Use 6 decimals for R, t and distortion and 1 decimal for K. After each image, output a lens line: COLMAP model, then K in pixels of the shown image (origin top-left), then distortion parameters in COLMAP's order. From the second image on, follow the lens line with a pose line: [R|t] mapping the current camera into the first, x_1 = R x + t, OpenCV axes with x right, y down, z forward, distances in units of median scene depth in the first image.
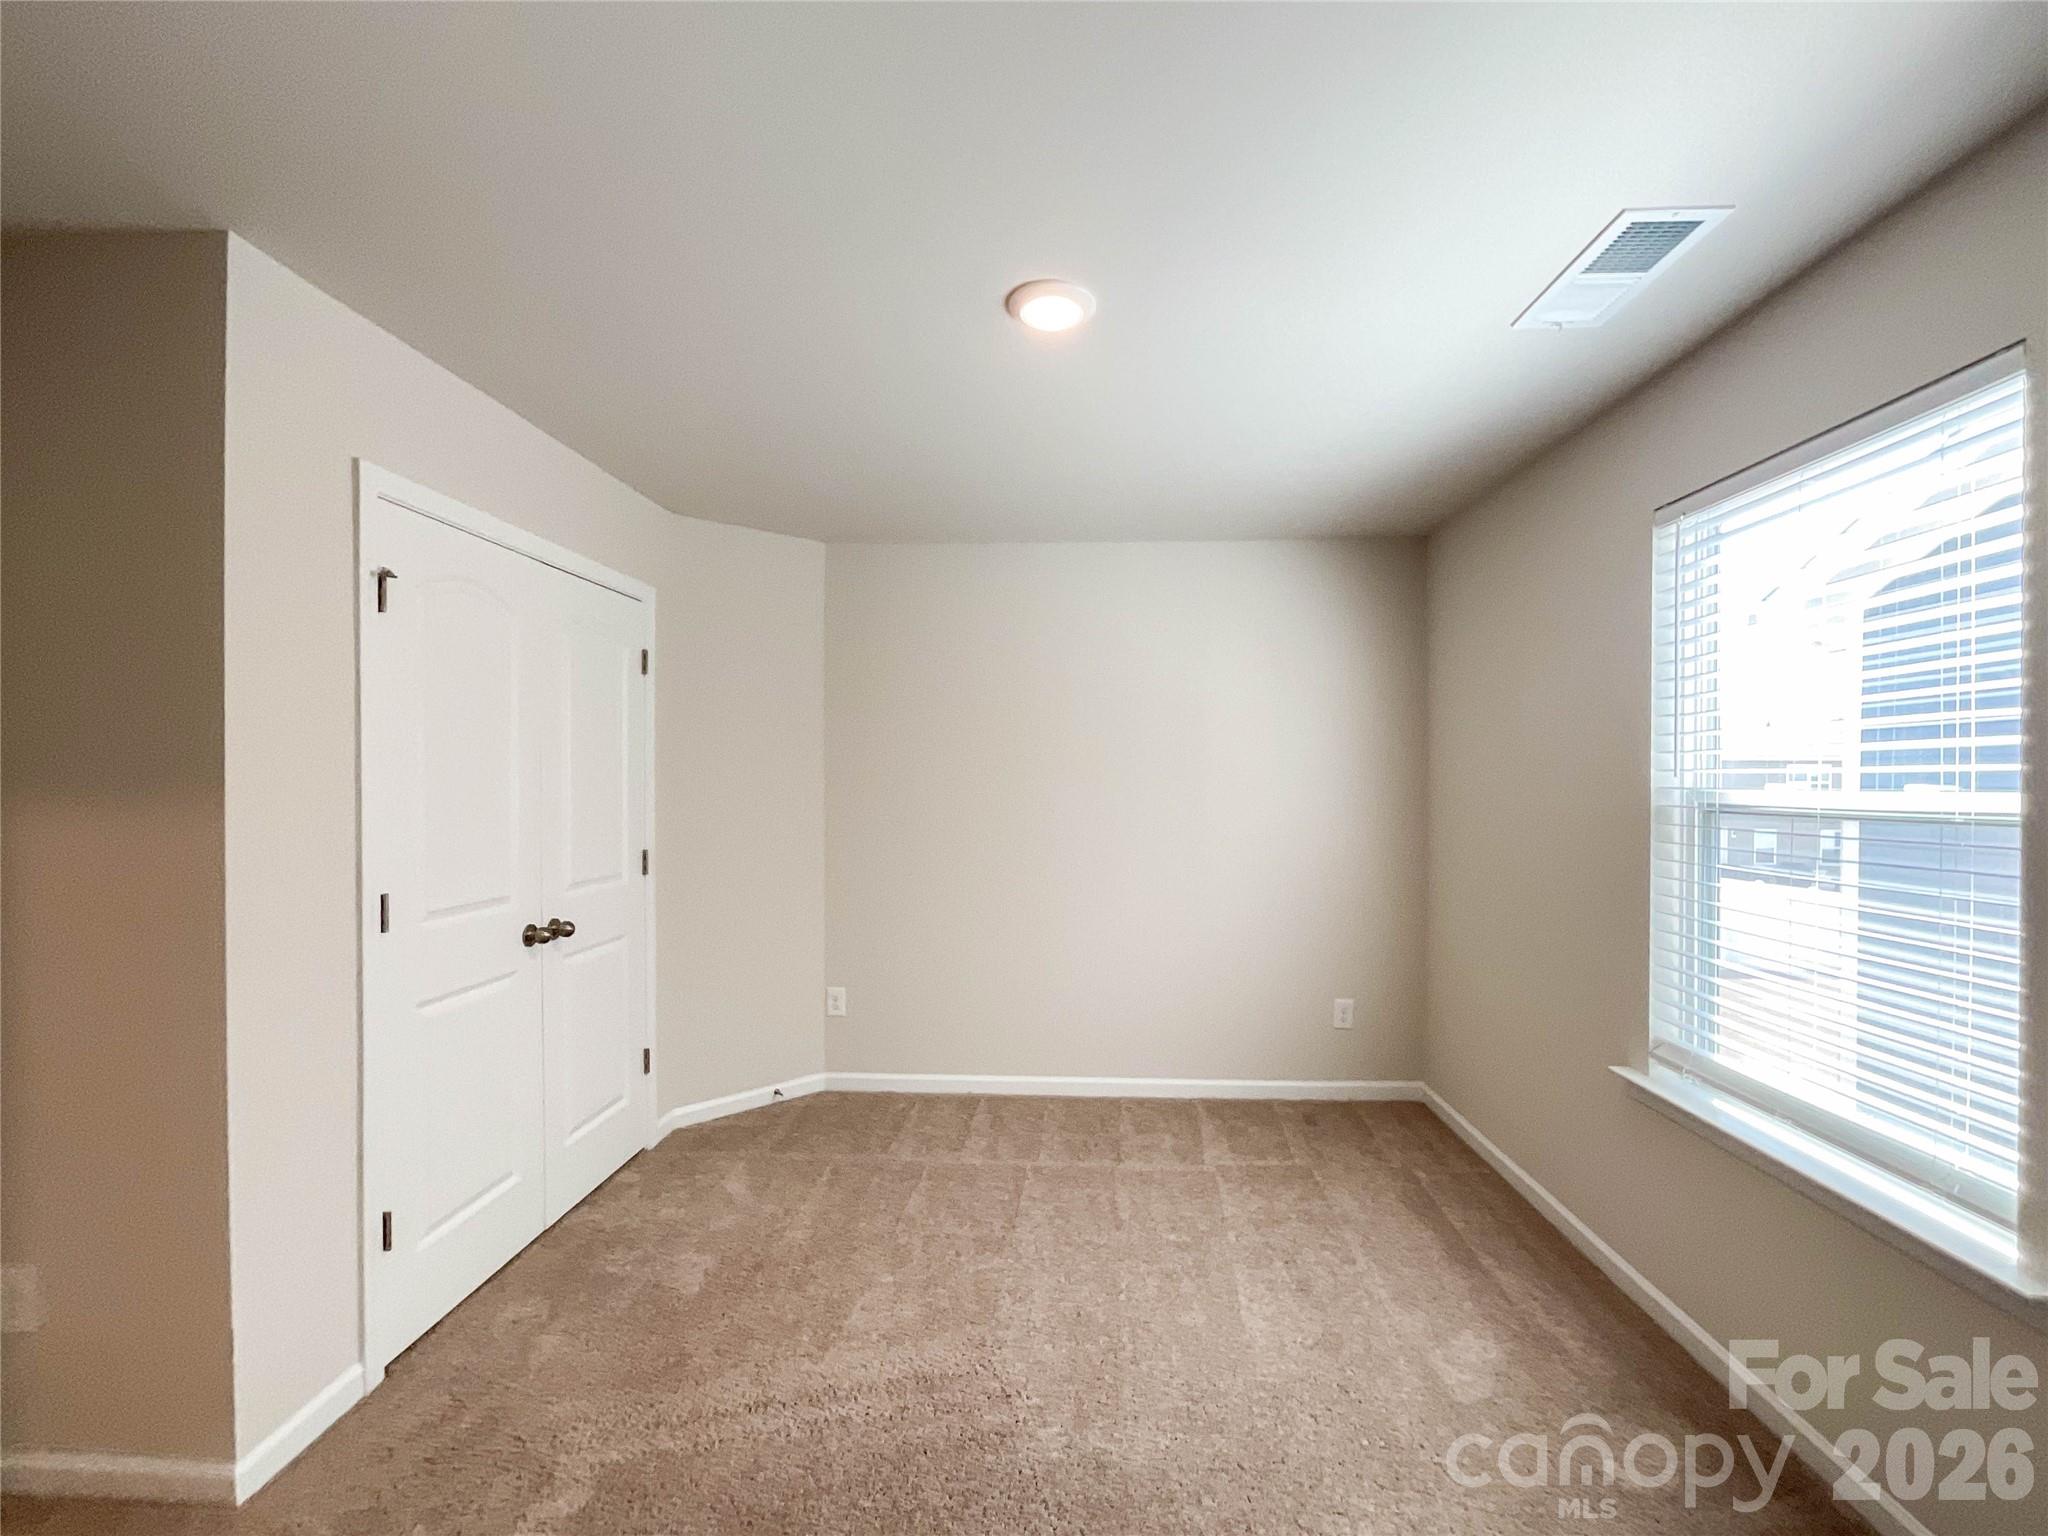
lens RADIAL K [[842.0, 0, 1034.5], [0, 842.0, 788.3], [0, 0, 1]] dist [-0.039706, 0.020190]
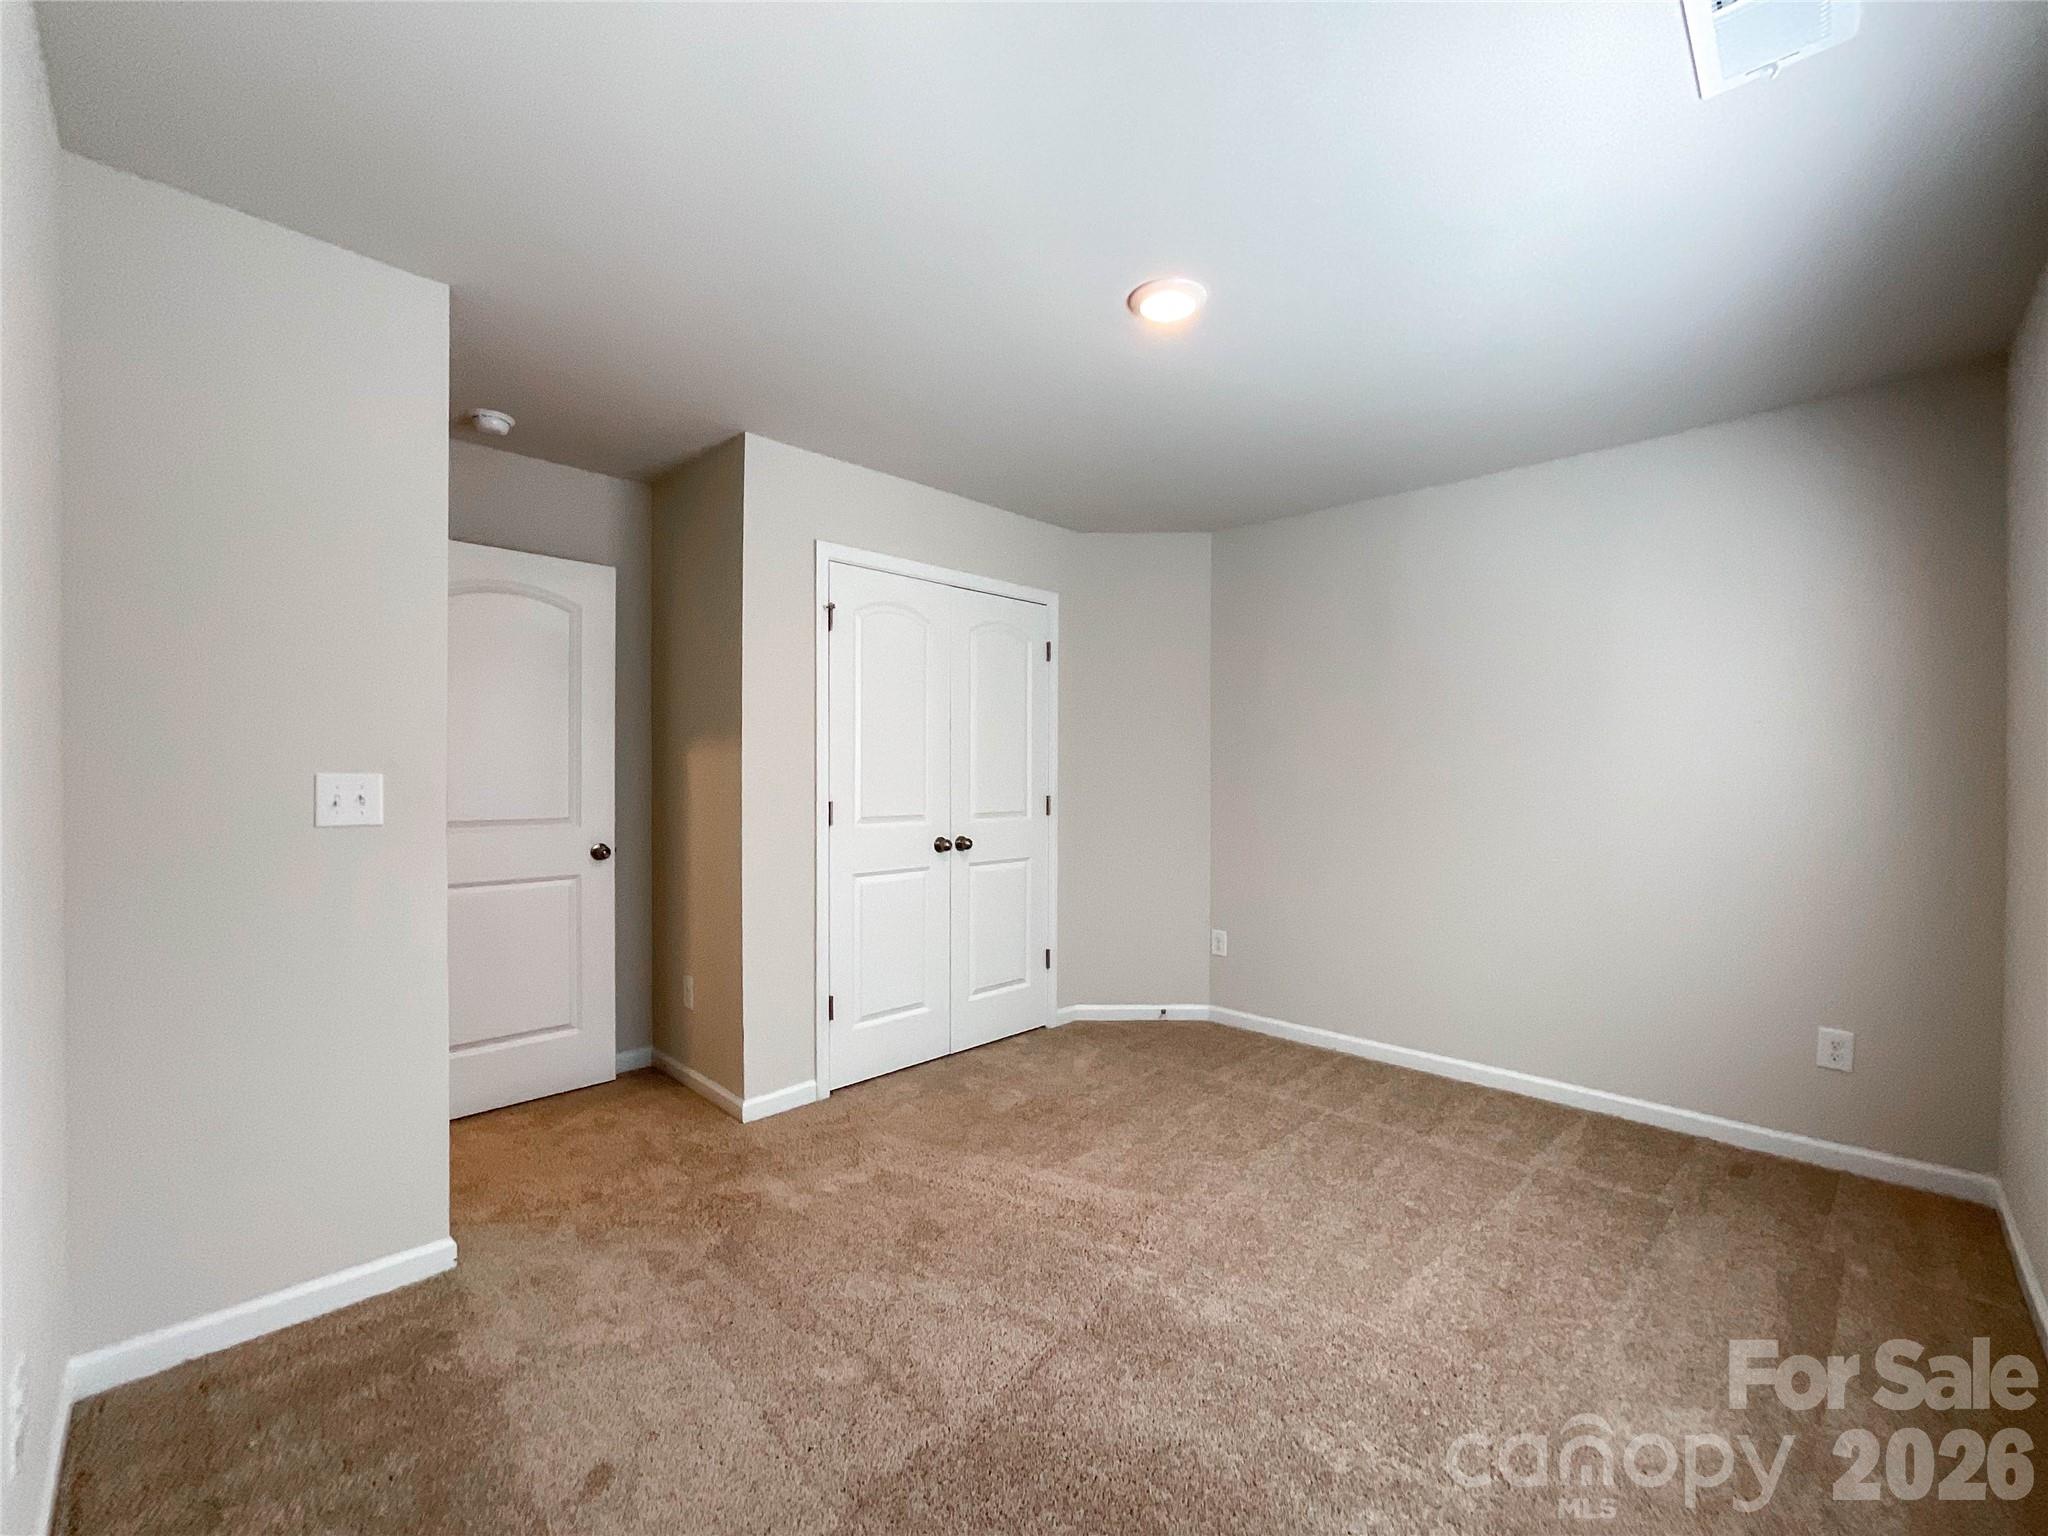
lens RADIAL K [[836.6, 0, 1067.9], [0, 836.6, 779.9], [0, 0, 1]] dist [0.007676, 0.000105]
pose [[0.772424, 0.003806, -0.635095, 0.392027], [-0.008550, 0.999954, -0.004406, 0.054851], [0.635049, 0.008834, 0.772421, 0.010913]]
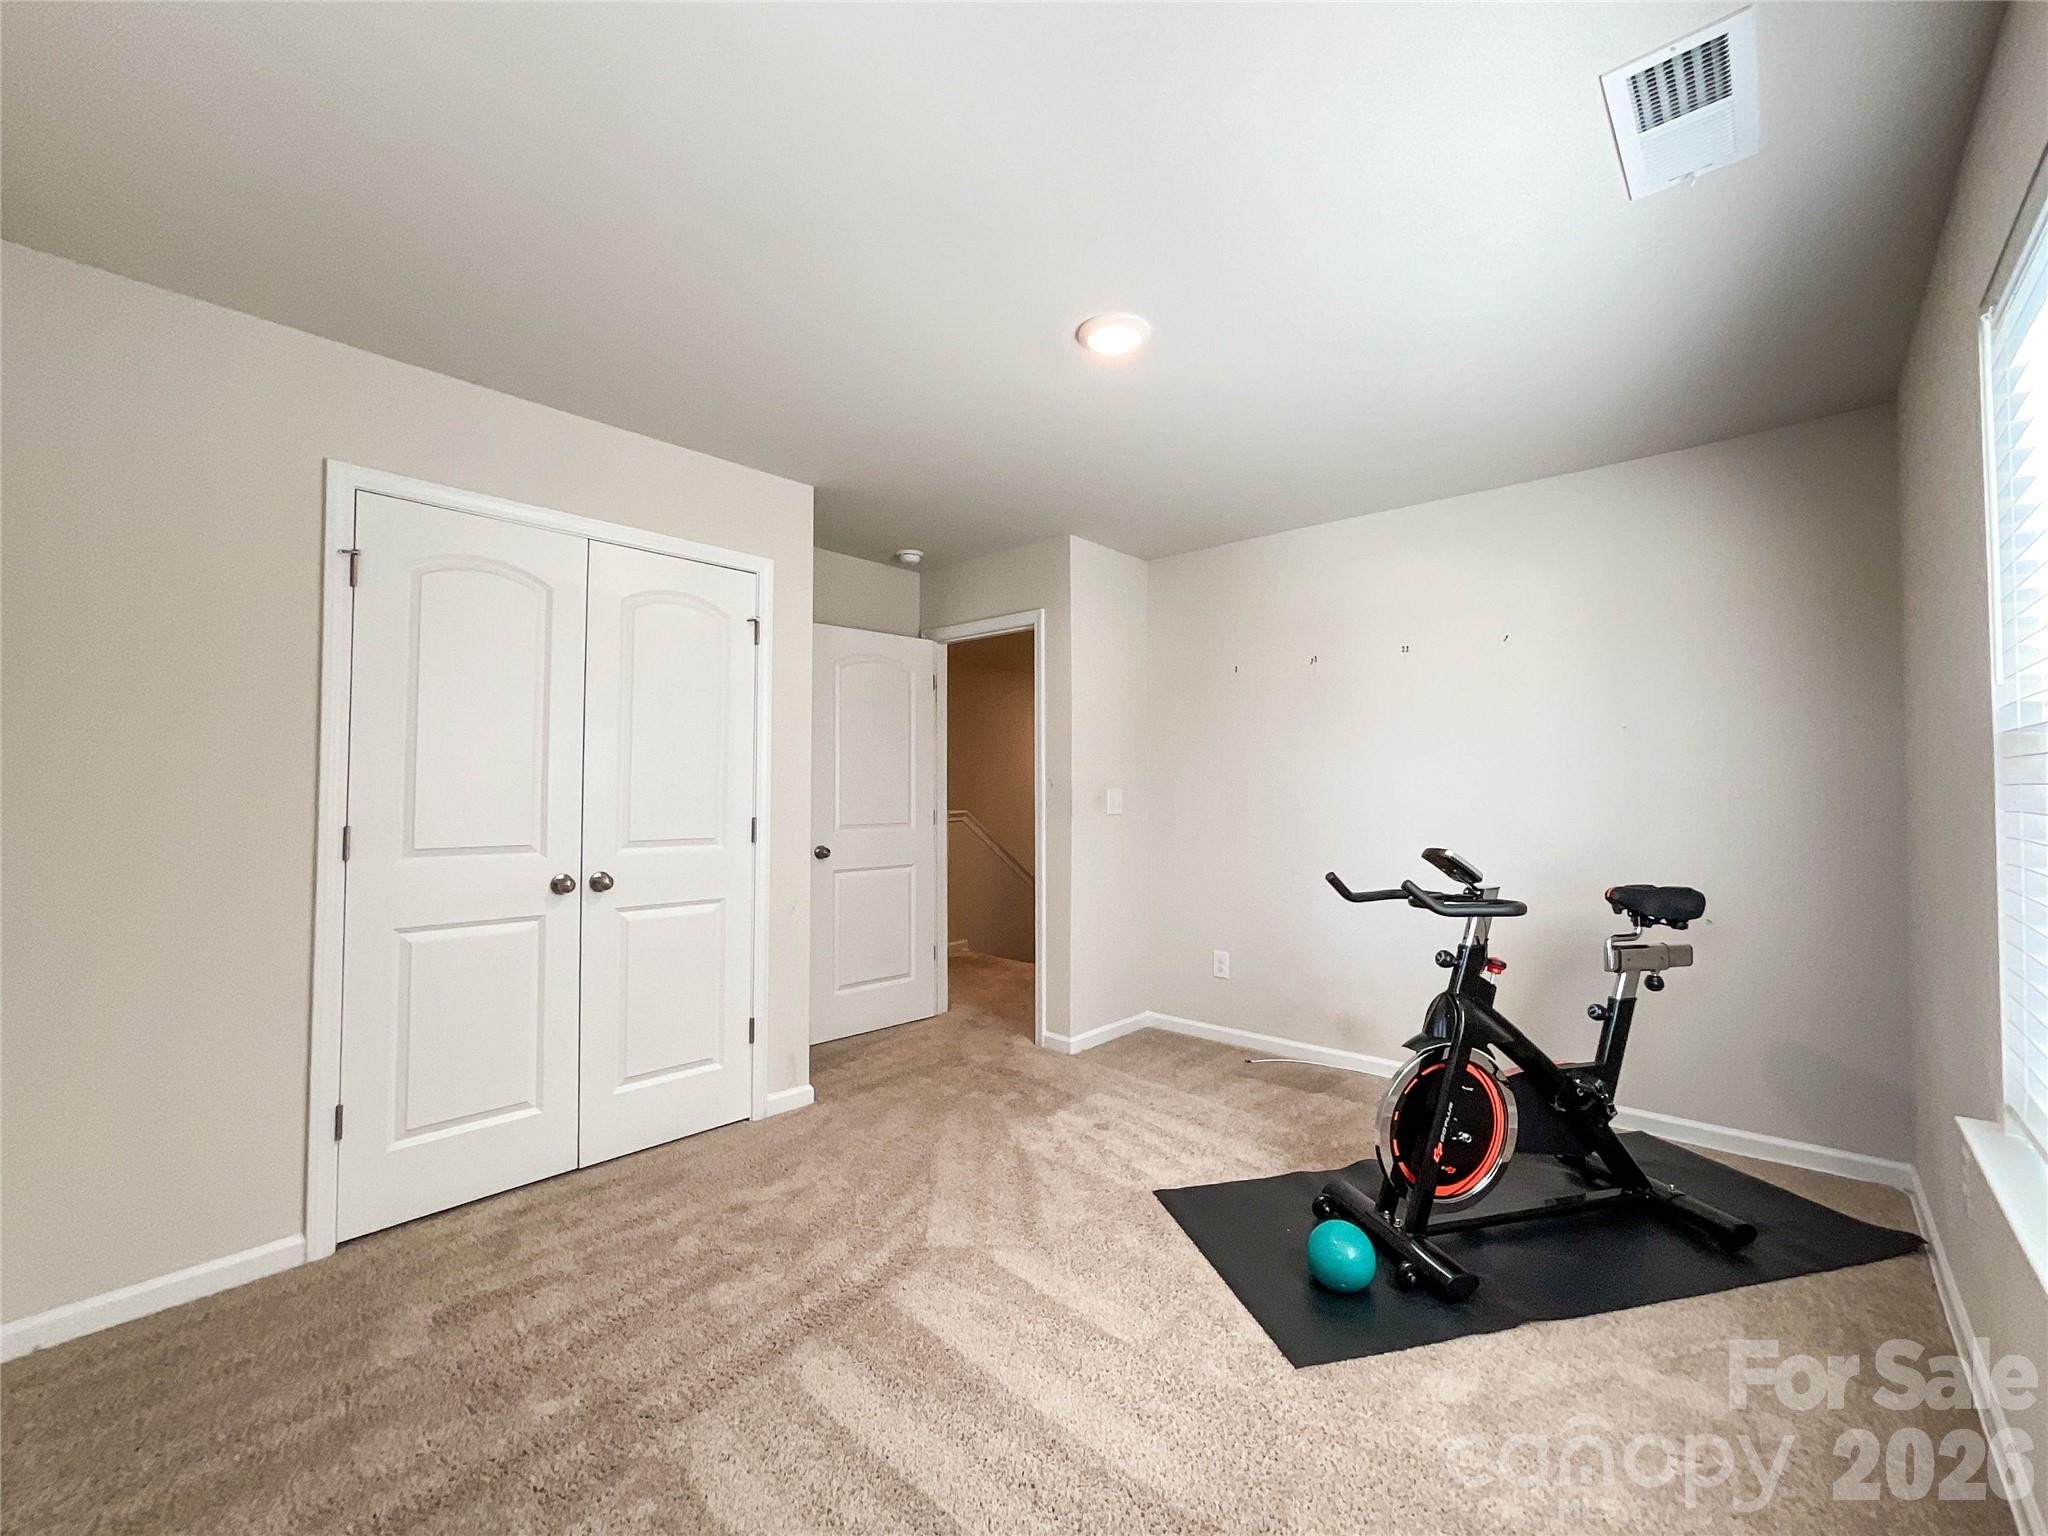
lens RADIAL K [[826.1, 0, 1034.1], [0, 826.1, 765.5], [0, 0, 1]] dist [-0.000437, 0.000106]
pose [[0.785439, -0.018441, -0.618664, 0.425809], [-0.009217, 0.999097, -0.041483, 0.050126], [0.618871, 0.038285, 0.784559, 0.427456]]
